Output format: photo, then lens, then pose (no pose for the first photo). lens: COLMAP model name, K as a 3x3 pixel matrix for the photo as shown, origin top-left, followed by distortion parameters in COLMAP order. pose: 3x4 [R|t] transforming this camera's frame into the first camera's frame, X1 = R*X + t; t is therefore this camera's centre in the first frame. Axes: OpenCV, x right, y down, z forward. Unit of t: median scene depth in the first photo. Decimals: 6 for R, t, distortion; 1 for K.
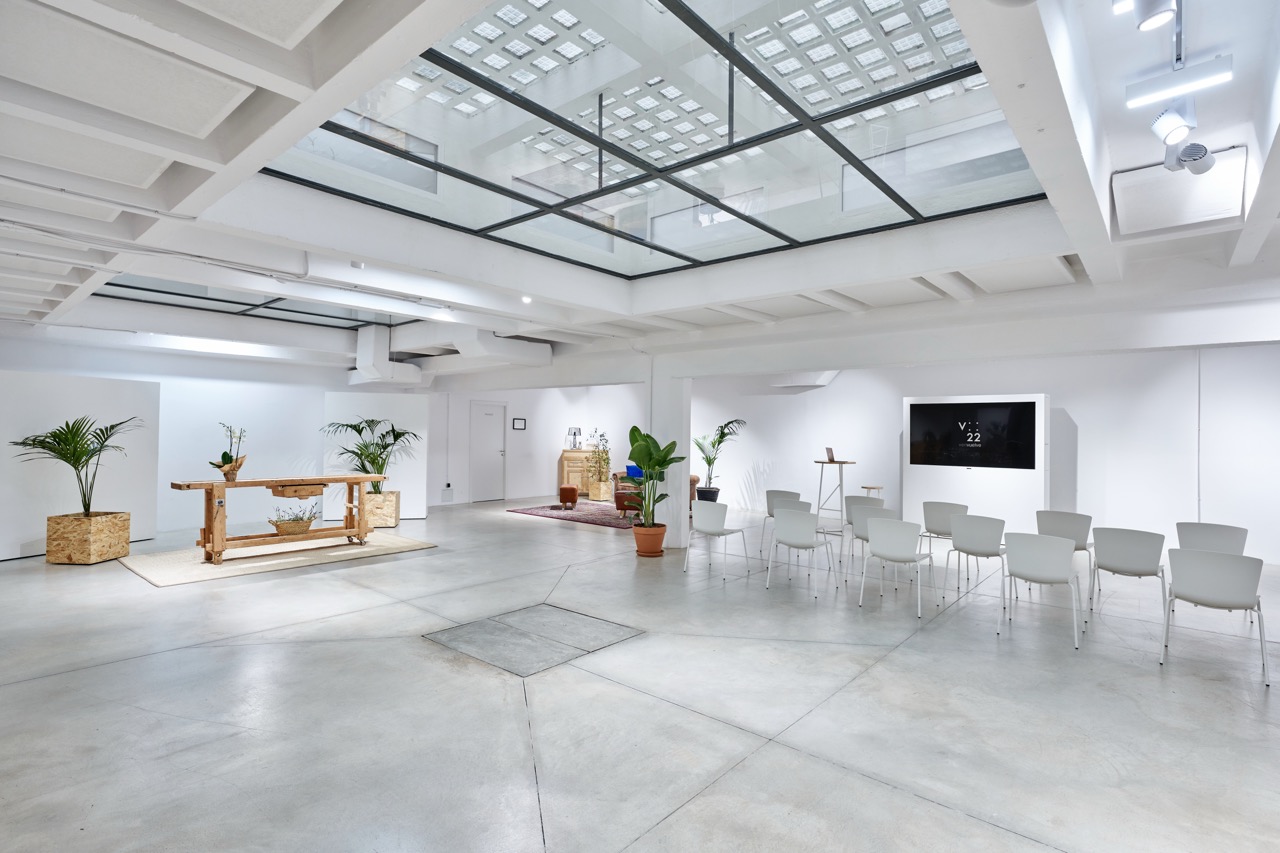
lens RADIAL K [[621.4, 0, 640.0], [0, 621.4, 426.5], [0, 0, 1]] dist [-0.002397, -0.000570]
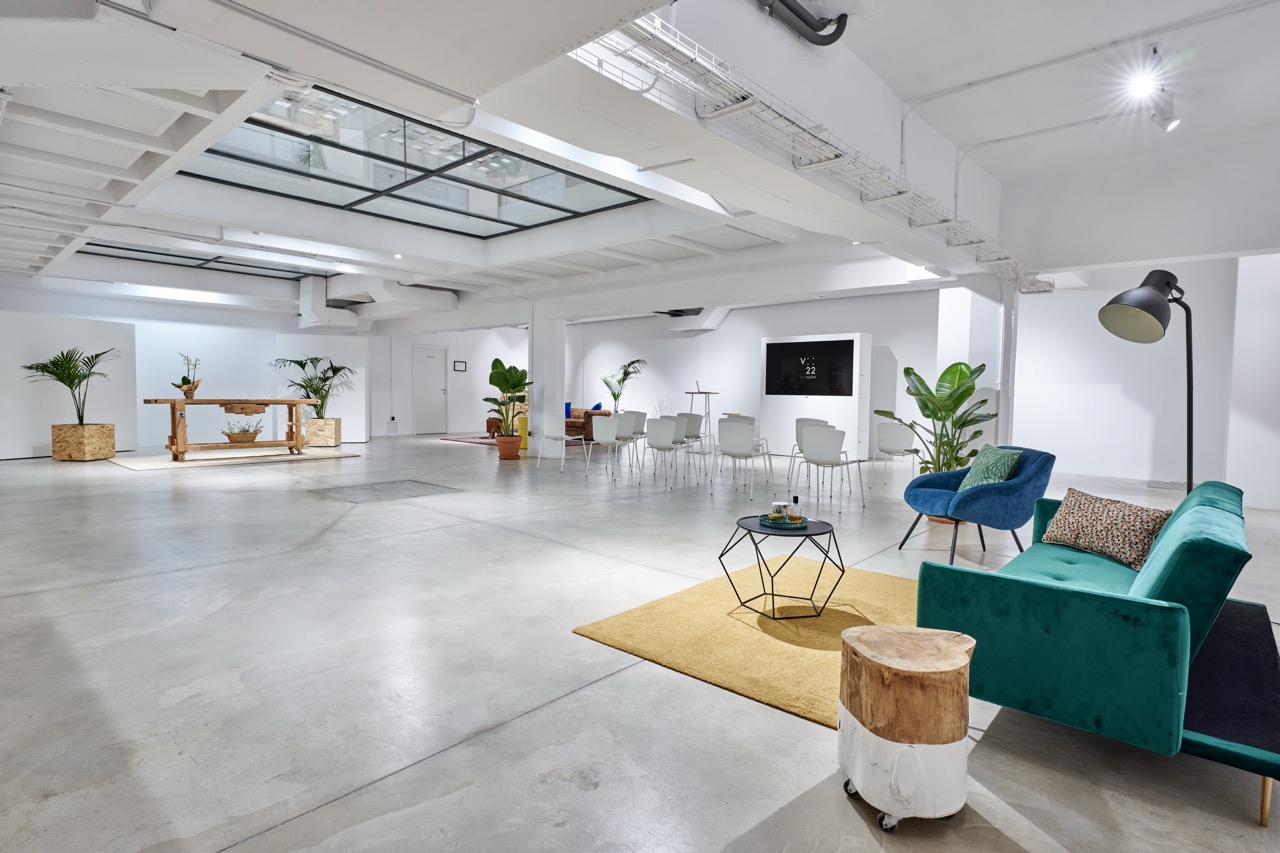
lens RADIAL K [[653.1, 0, 640.0], [0, 653.1, 426.5], [0, 0, 1]] dist [-0.002372, 0.000341]
pose [[0.999723, 0.002684, -0.023365, 0.305907], [-0.001212, 0.998024, 0.062820, 0.058829], [0.023488, -0.062774, 0.997751, -0.331273]]
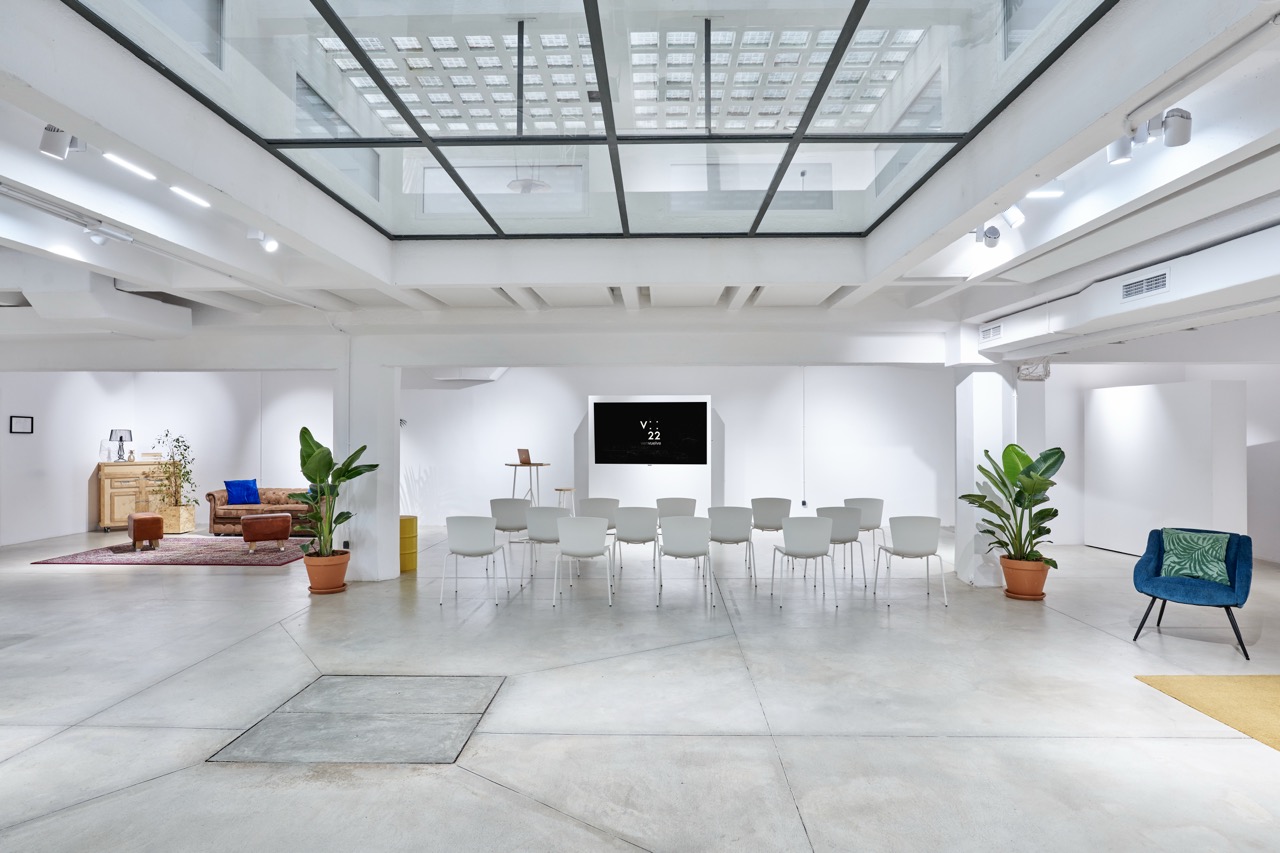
lens RADIAL K [[705.6, 0, 646.3], [0, 705.6, 429.4], [0, 0, 1]] dist [-0.052818, 0.031055]
pose [[0.769691, -0.009633, 0.638344, -0.299662], [0.005318, 0.999948, 0.008677, -0.004075], [-0.638394, -0.003284, 0.769703, 0.111248]]
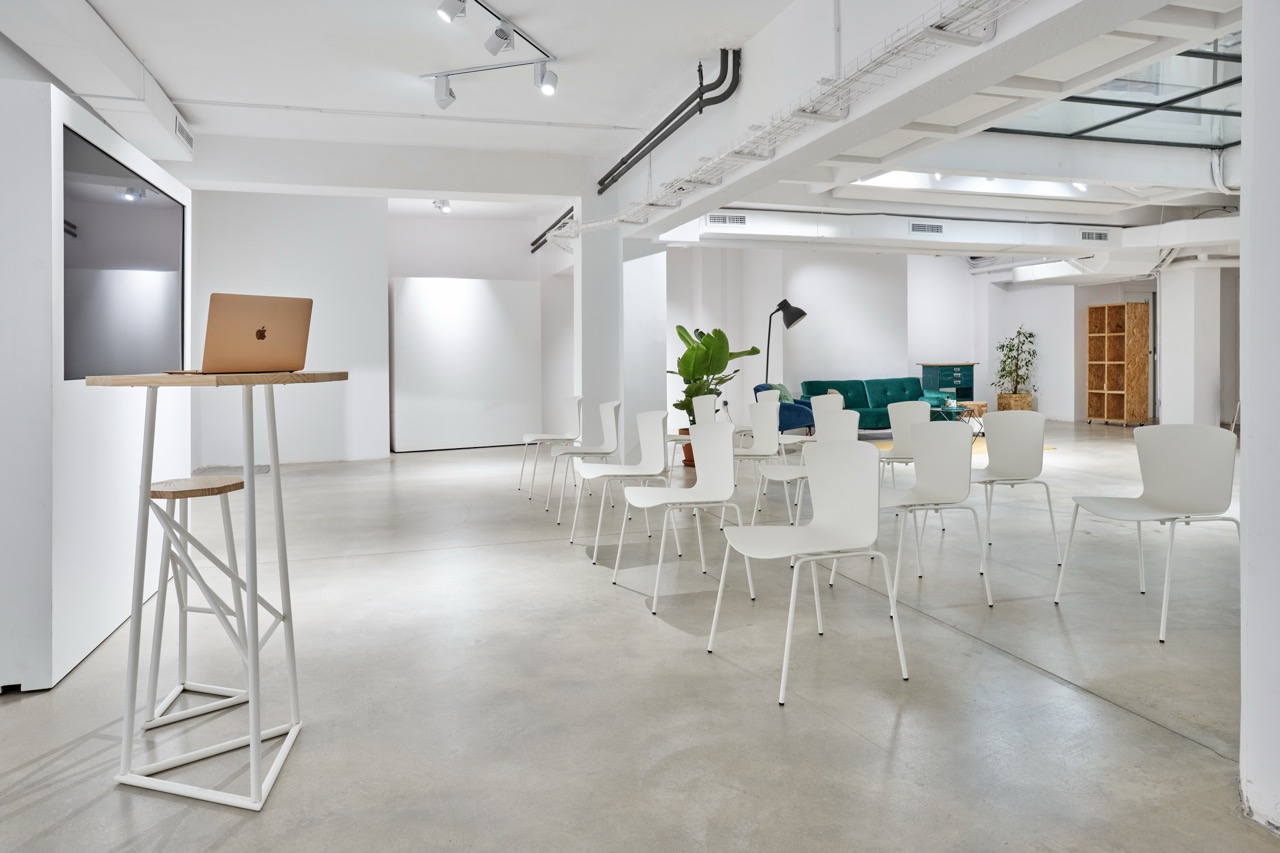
lens RADIAL K [[908.1, 0, 640.0], [0, 908.1, 426.5], [0, 0, 1]] dist [-0.003819, -0.001412]
pose [[-0.854965, -0.046065, 0.516636, 0.055172], [-0.003767, 0.996574, 0.082623, 0.066560], [-0.518672, 0.068693, -0.852209, 1.702657]]
